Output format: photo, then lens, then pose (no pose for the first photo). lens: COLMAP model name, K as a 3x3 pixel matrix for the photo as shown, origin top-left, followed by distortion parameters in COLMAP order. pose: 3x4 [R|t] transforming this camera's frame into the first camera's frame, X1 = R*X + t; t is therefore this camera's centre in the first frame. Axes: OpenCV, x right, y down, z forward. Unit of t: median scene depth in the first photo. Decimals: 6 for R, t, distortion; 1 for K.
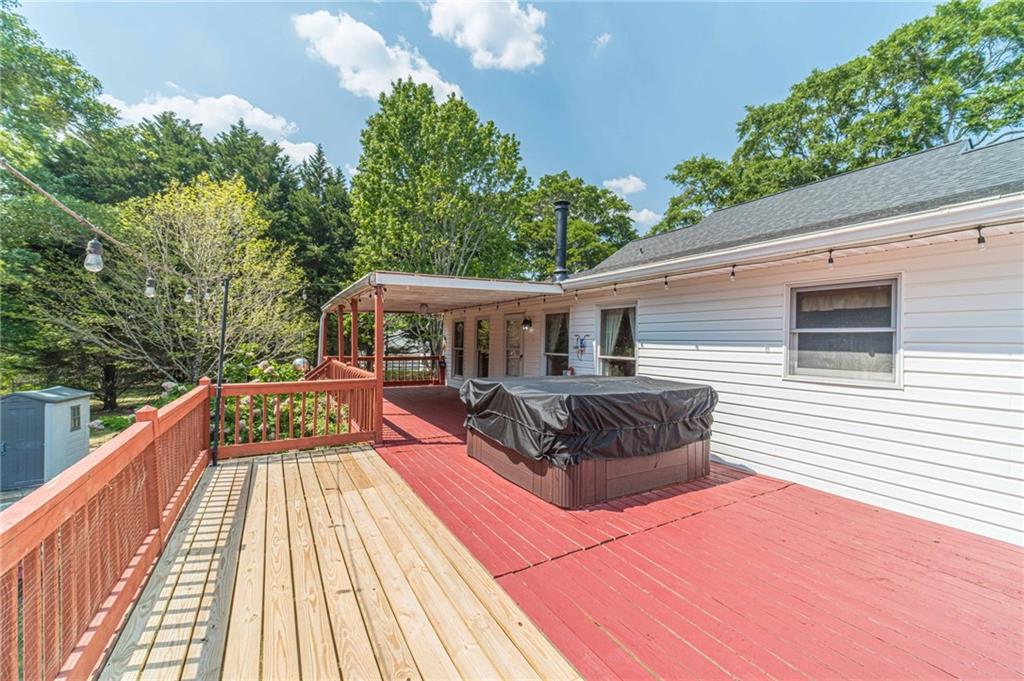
lens RADIAL K [[403.0, 0, 523.7], [0, 403.0, 345.7], [0, 0, 1]] dist [0.000509, -0.000004]
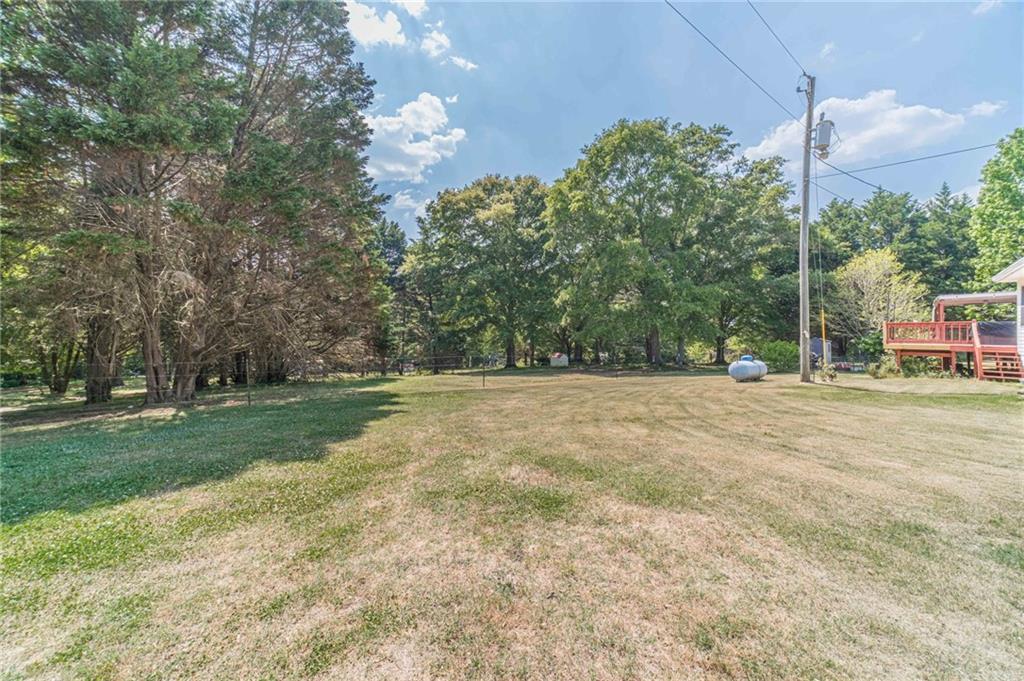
lens RADIAL K [[403.0, 0, 523.7], [0, 403.0, 345.7], [0, 0, 1]] dist [0.000509, -0.000004]
pose [[0.257254, -0.006463, -0.966322, 0.457416], [-0.003822, 0.999963, -0.007705, 0.066334], [0.966336, 0.005676, 0.257220, -0.751281]]
